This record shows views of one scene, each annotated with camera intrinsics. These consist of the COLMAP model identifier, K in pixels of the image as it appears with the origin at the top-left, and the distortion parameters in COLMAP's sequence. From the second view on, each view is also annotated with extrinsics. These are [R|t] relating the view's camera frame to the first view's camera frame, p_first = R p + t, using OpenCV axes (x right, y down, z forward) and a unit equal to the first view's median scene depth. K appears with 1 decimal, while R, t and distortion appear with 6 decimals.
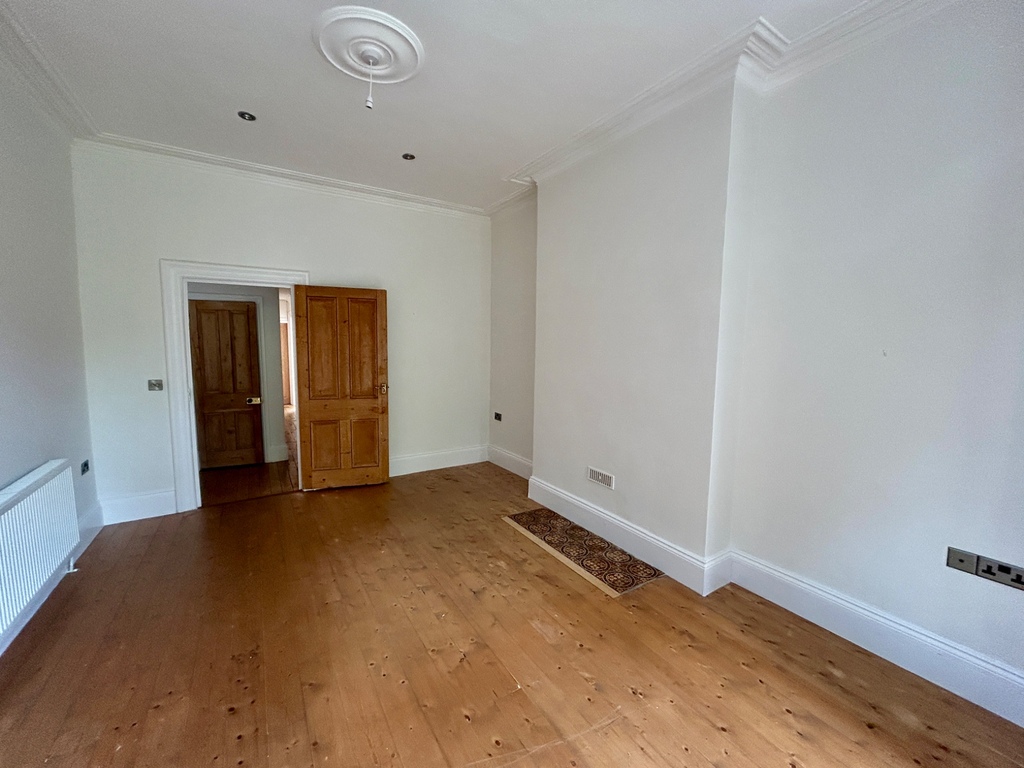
lens RADIAL K [[409.8, 0, 508.7], [0, 409.8, 384.7], [0, 0, 1]] dist [0.004049, 0.000192]
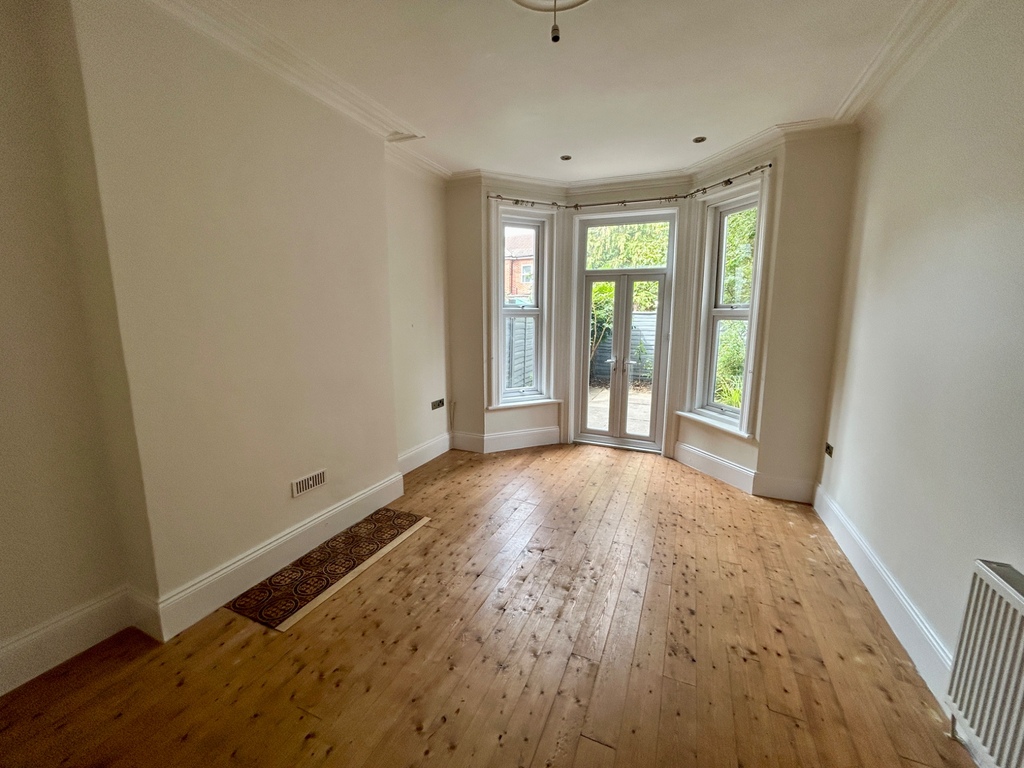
lens RADIAL K [[409.8, 0, 511.0], [0, 409.8, 384.6], [0, 0, 1]] dist [0.004049, 0.000192]
pose [[-0.552099, -0.149001, 0.820357, -0.722551], [0.084754, 0.968777, 0.232998, -0.145412], [-0.829460, 0.198167, -0.522232, 1.114768]]
